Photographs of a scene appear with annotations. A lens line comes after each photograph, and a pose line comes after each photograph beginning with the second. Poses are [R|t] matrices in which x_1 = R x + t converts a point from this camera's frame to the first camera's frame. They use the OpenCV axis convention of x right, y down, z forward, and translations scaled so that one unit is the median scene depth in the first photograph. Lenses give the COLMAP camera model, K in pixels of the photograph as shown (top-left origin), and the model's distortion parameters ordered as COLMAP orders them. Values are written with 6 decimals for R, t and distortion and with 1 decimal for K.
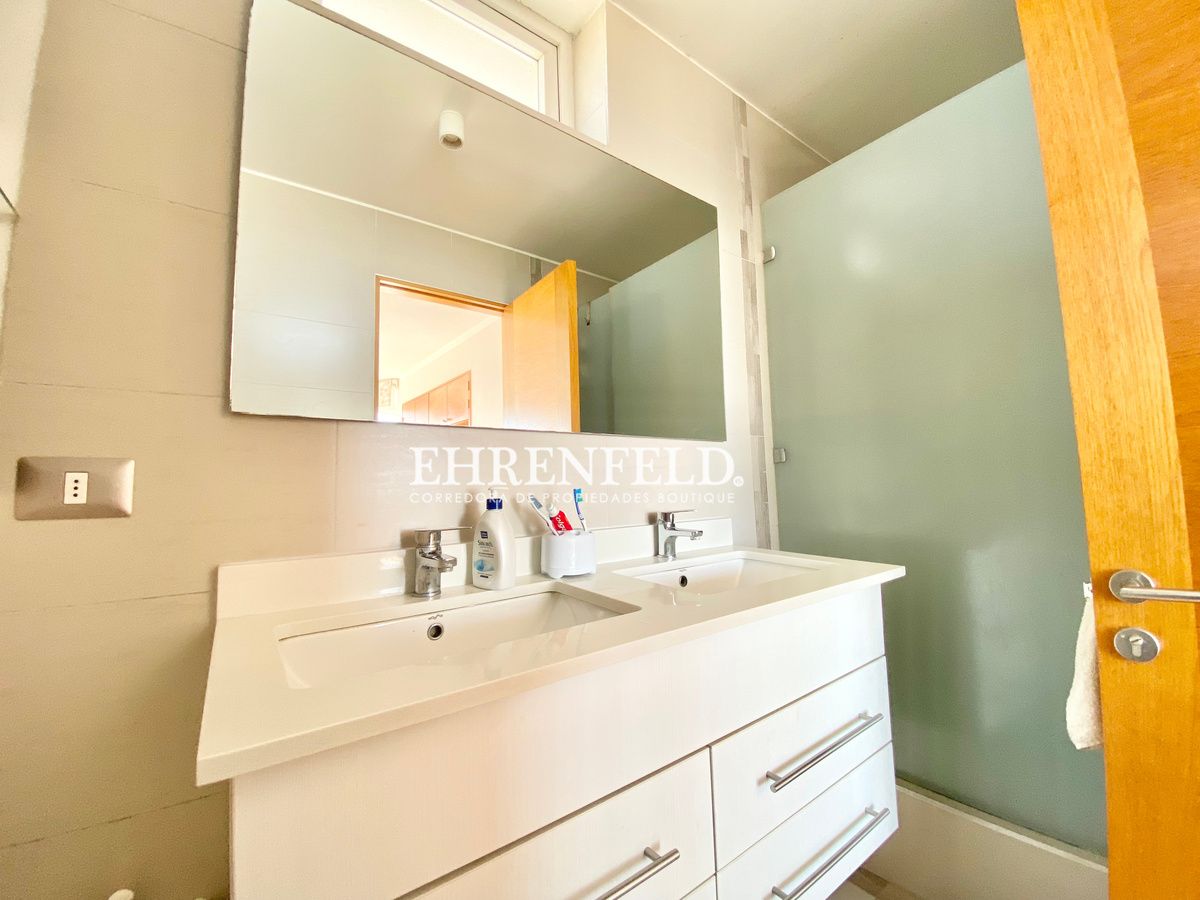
lens RADIAL K [[485.2, 0, 603.8], [0, 485.2, 445.4], [0, 0, 1]] dist [0.032315, -0.024989]
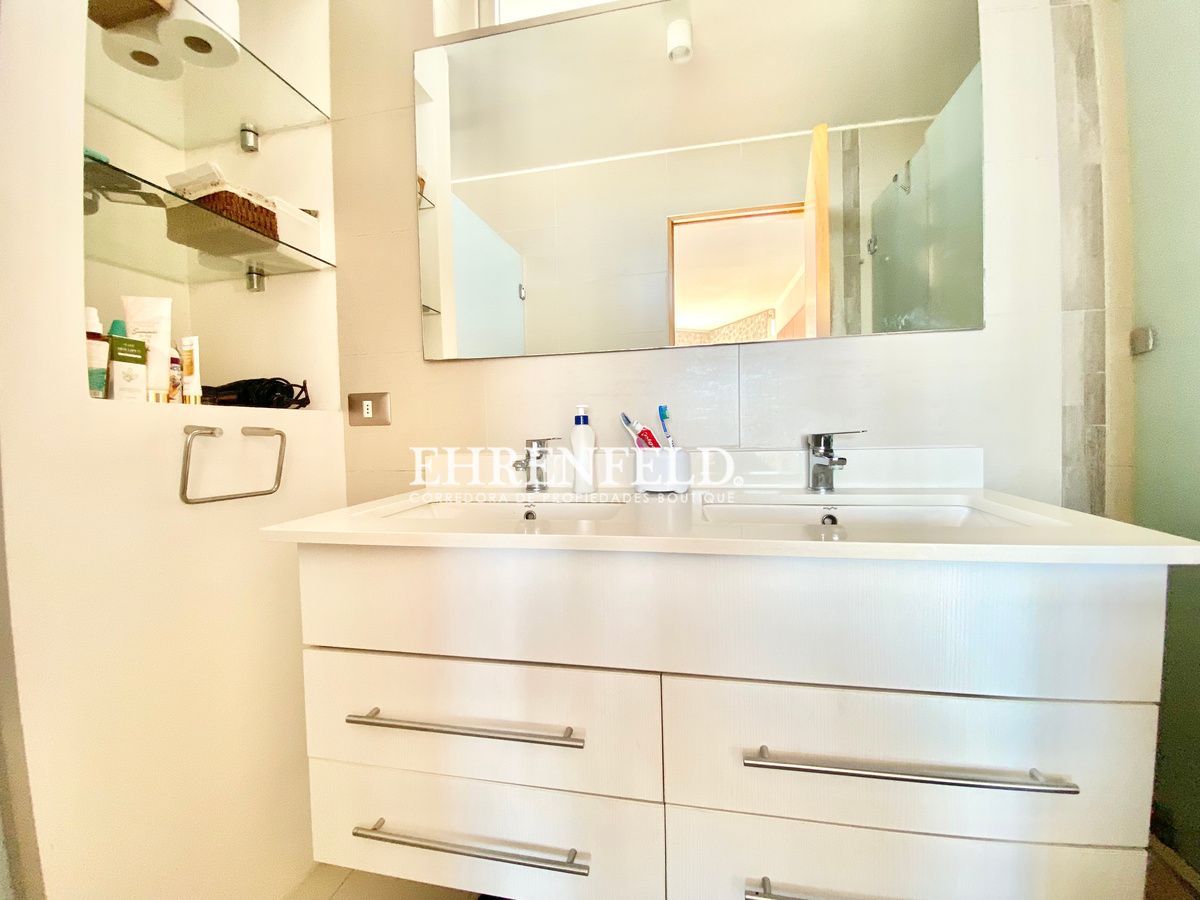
lens RADIAL K [[485.2, 0, 603.8], [0, 485.2, 445.4], [0, 0, 1]] dist [0.032315, -0.024989]
pose [[0.652221, 0.032282, -0.757341, 0.507451], [0.071797, 0.991970, 0.104115, 0.049824], [0.754621, -0.122281, 0.644666, 0.230454]]
